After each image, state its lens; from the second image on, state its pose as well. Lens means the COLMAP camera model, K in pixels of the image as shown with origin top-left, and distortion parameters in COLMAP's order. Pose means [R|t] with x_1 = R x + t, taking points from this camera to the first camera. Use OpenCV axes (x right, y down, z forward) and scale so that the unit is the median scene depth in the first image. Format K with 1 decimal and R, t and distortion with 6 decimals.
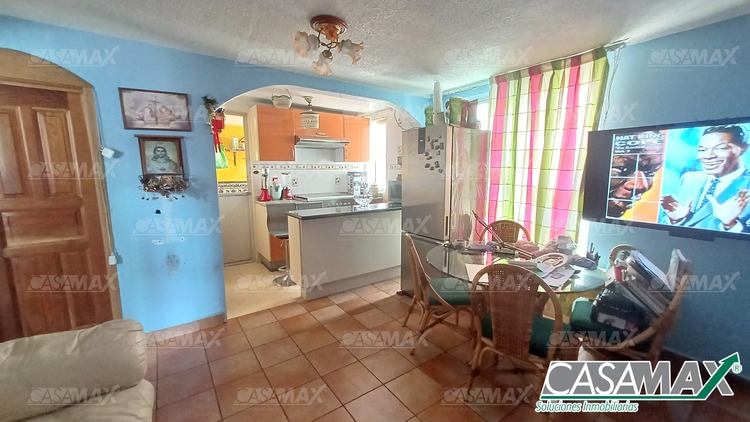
lens RADIAL K [[294.1, 0, 373.0], [0, 294.1, 212.2], [0, 0, 1]] dist [-0.001101, 0.000085]
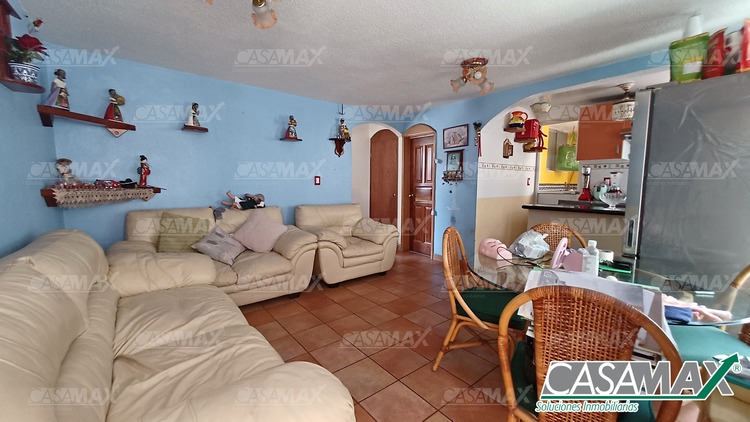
lens RADIAL K [[294.1, 0, 372.7], [0, 294.1, 210.4], [0, 0, 1]] dist [-0.001101, 0.000085]
pose [[0.048955, 0.098770, -0.993905, 0.615659], [-0.144965, 0.985264, 0.090771, 0.010355], [0.988225, 0.139638, 0.062551, 0.237315]]
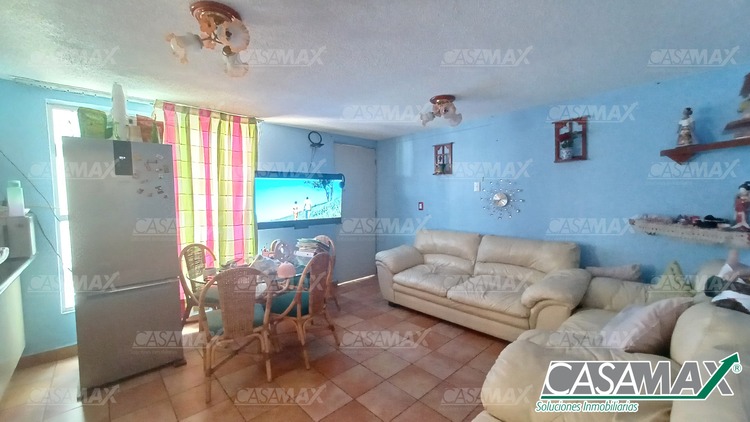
lens RADIAL K [[294.1, 0, 374.5], [0, 294.1, 213.5], [0, 0, 1]] dist [-0.001101, 0.000085]
pose [[-0.139067, -0.059213, 0.988511, -0.841027], [0.152522, 0.985019, 0.080461, -0.083750], [-0.978467, 0.161959, -0.127952, 0.621014]]
